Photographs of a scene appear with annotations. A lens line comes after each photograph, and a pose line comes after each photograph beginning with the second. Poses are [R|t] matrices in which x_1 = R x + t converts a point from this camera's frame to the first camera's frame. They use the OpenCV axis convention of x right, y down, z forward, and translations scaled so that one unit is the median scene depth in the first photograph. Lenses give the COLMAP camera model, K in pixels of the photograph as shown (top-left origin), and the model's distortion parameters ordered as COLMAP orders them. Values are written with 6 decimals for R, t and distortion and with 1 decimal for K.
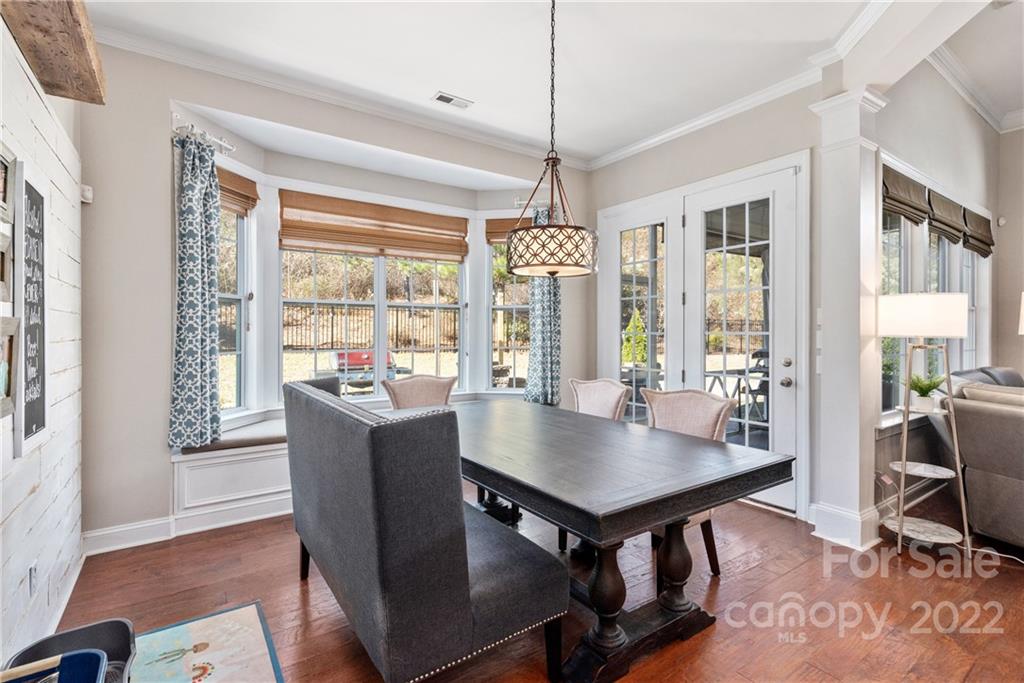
lens RADIAL K [[476.1, 0, 507.4], [0, 476.1, 335.6], [0, 0, 1]] dist [-0.002977, -0.001638]
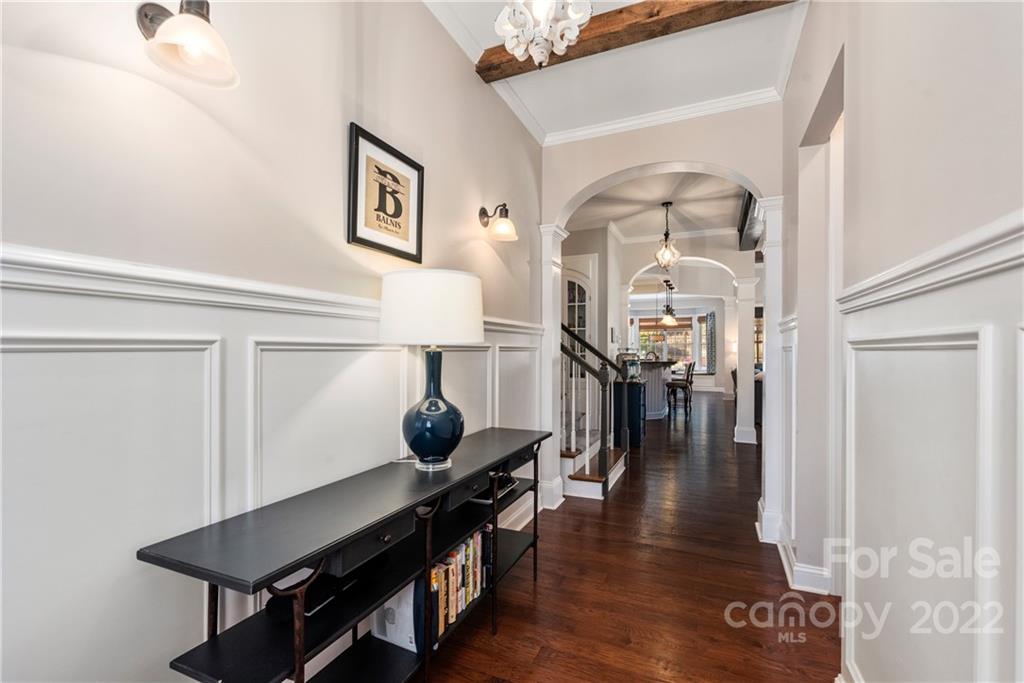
lens RADIAL K [[449.1, 0, 510.1], [0, 449.1, 347.3], [0, 0, 1]] dist [-0.008774, 0.000075]
pose [[0.525126, -0.014143, -0.850907, 2.453263], [-0.007111, 0.999754, -0.021006, 0.050590], [0.850995, 0.017081, 0.524896, -2.213509]]
